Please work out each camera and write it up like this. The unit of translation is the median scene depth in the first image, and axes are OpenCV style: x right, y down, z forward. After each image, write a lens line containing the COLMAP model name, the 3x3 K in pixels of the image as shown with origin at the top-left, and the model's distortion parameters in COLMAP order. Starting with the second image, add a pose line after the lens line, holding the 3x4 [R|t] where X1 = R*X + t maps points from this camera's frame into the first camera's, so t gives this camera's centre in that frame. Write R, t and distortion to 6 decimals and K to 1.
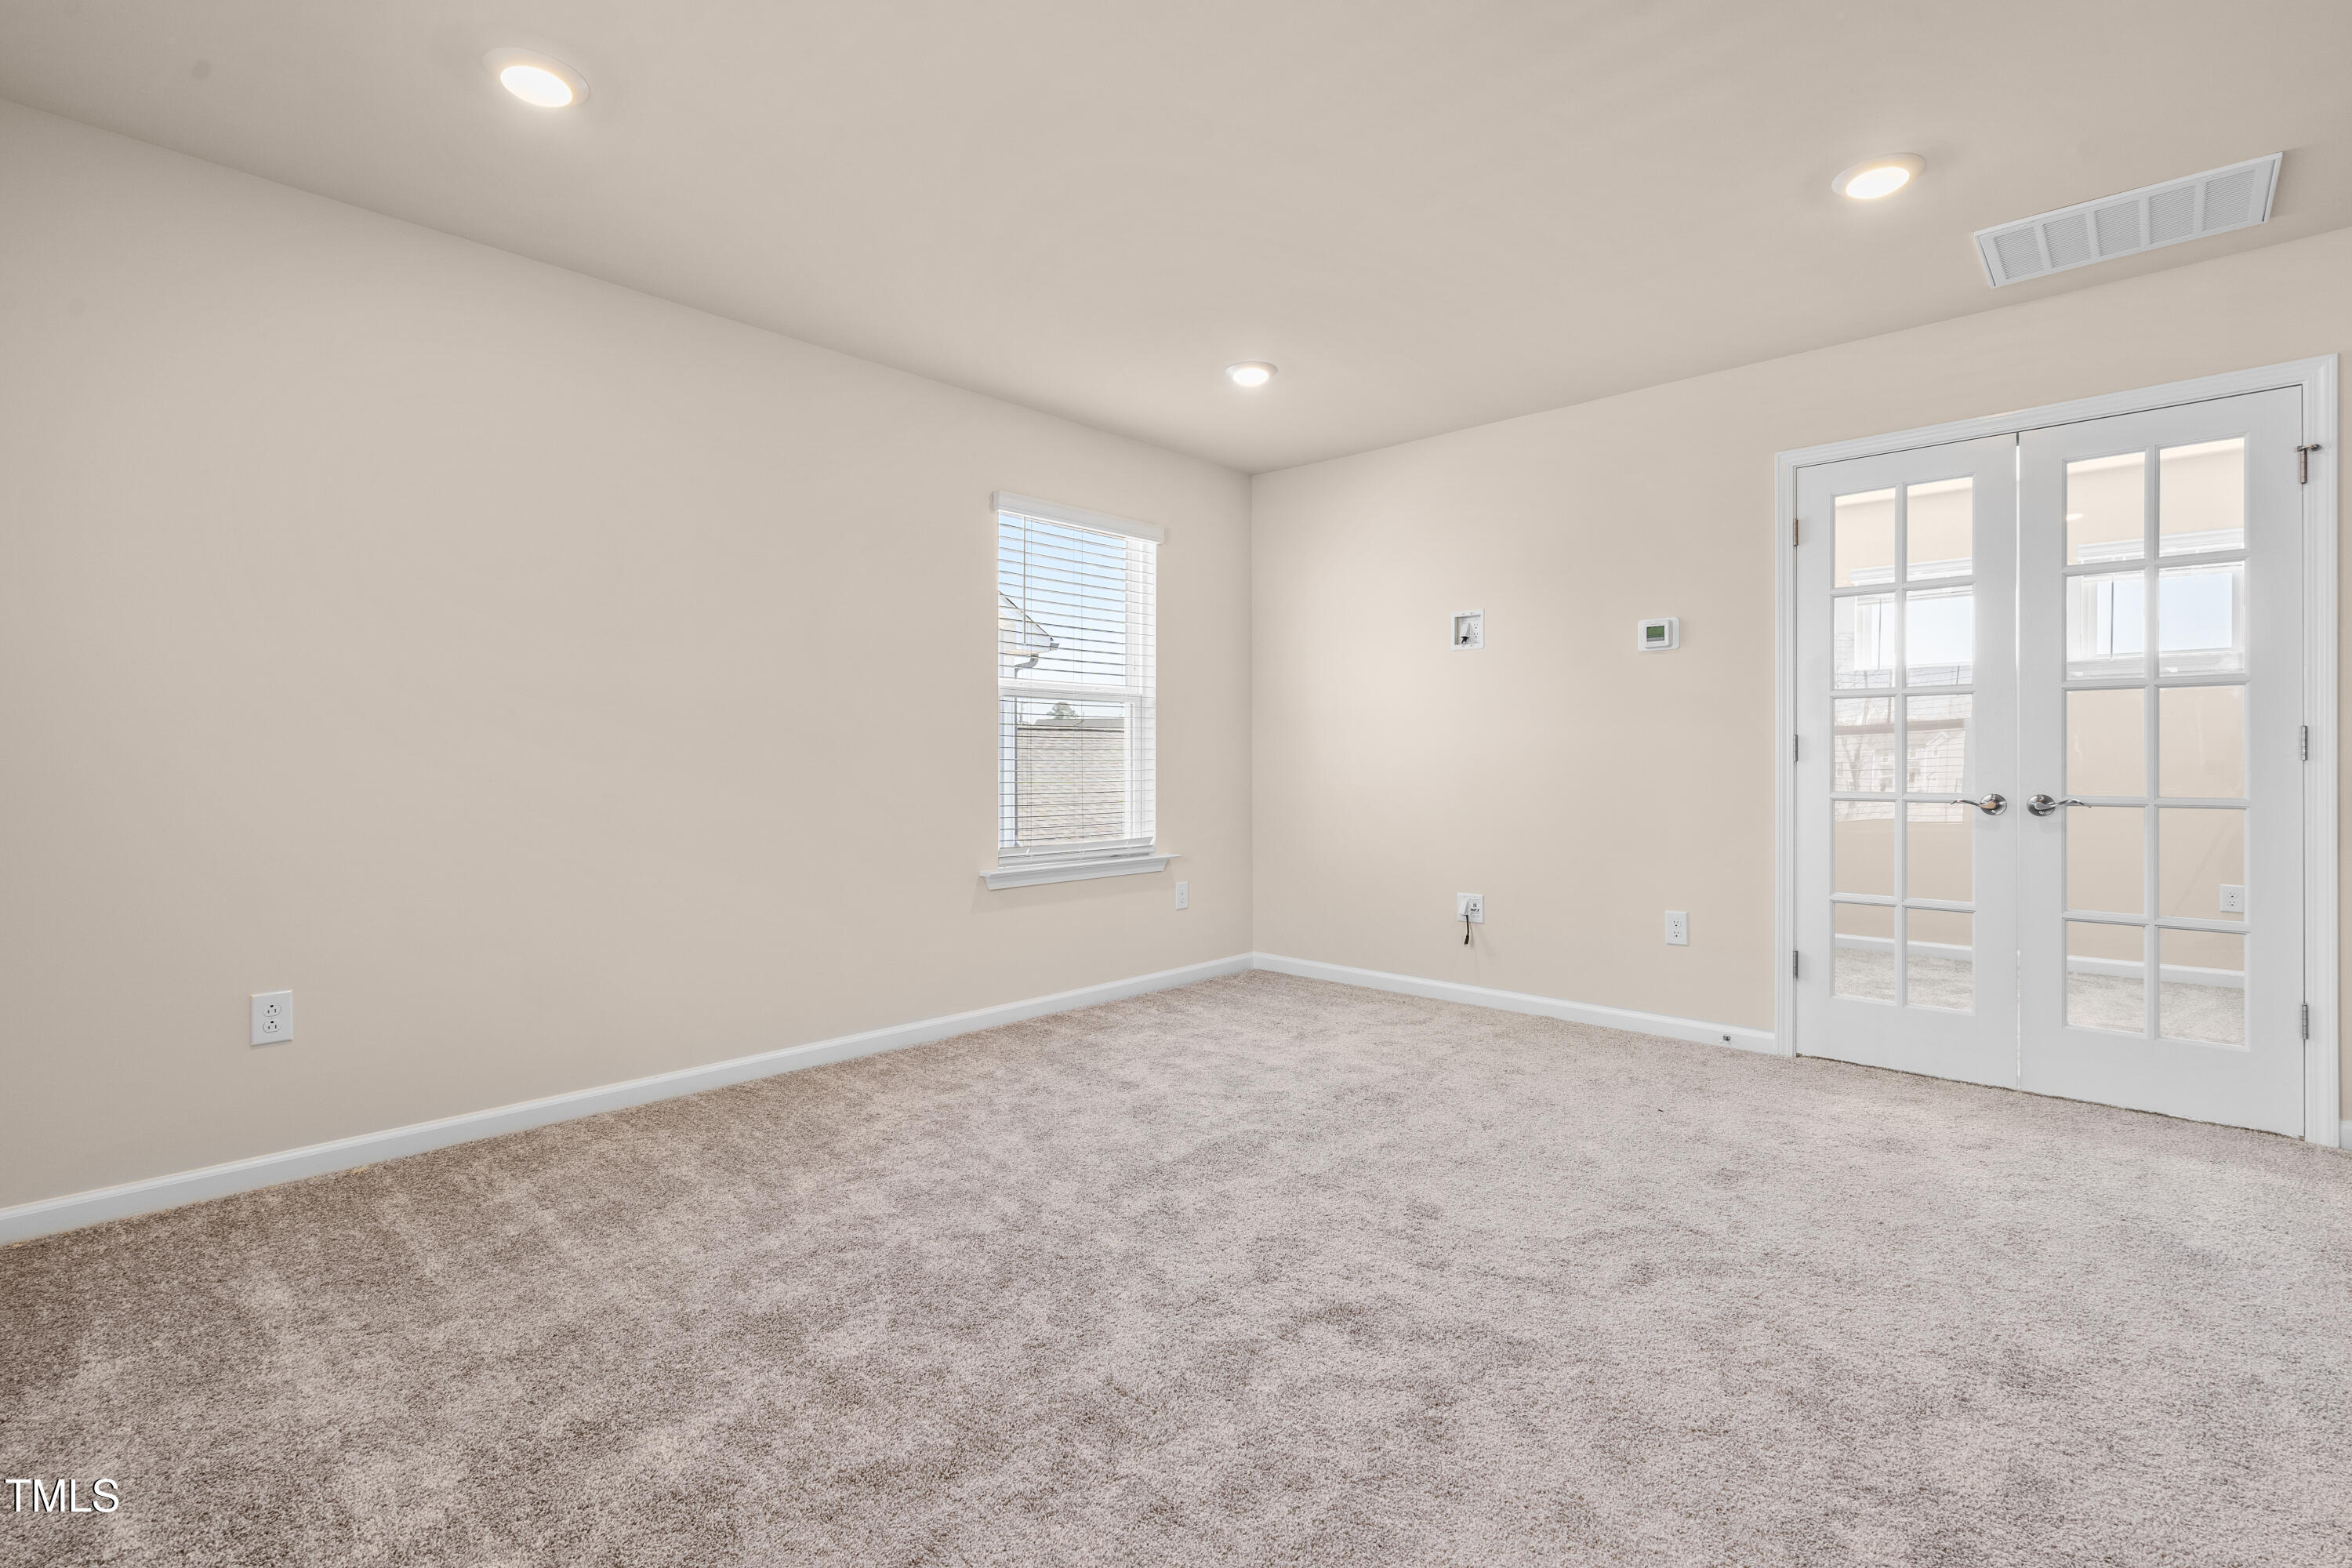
lens RADIAL K [[1081.8, 0, 1175.2], [0, 1081.8, 766.9], [0, 0, 1]] dist [-0.002358, -0.000089]
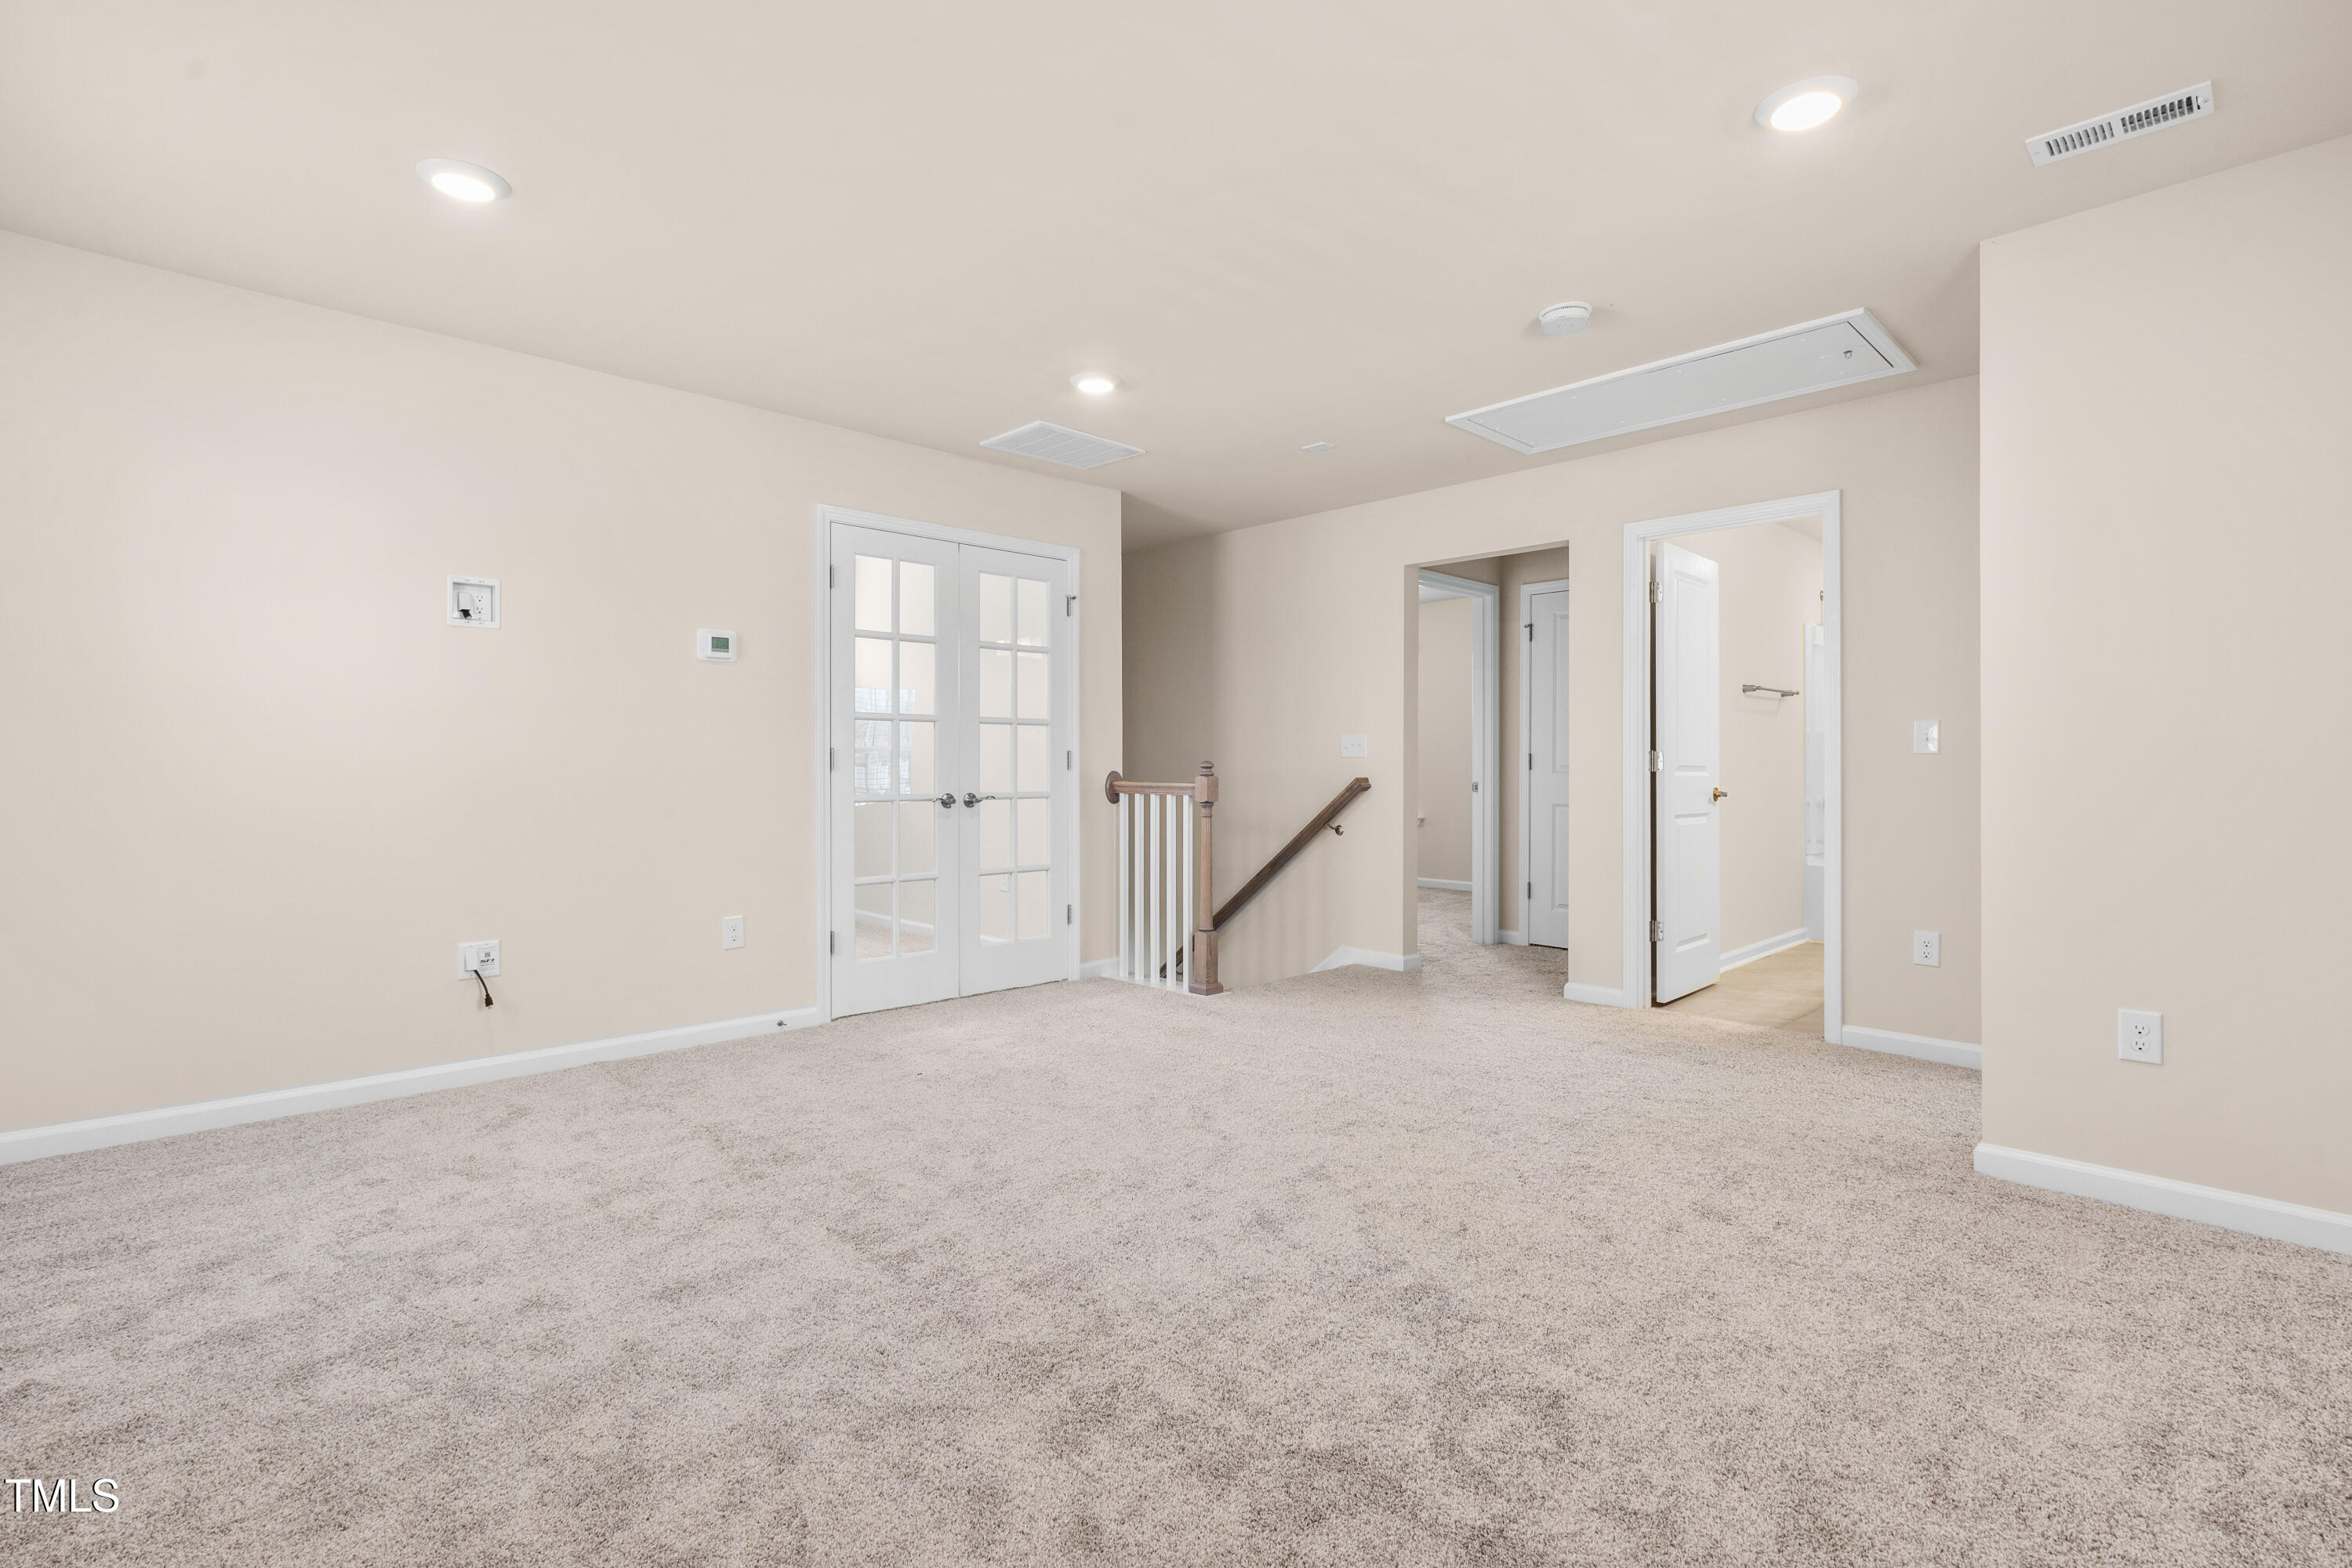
lens RADIAL K [[1081.8, 0, 1175.2], [0, 1081.8, 766.9], [0, 0, 1]] dist [-0.002358, -0.000089]
pose [[0.051049, 0.001272, 0.998695, -0.611508], [0.004198, 0.999990, -0.001488, -0.006283], [-0.998687, 0.004268, 0.051043, 0.588680]]
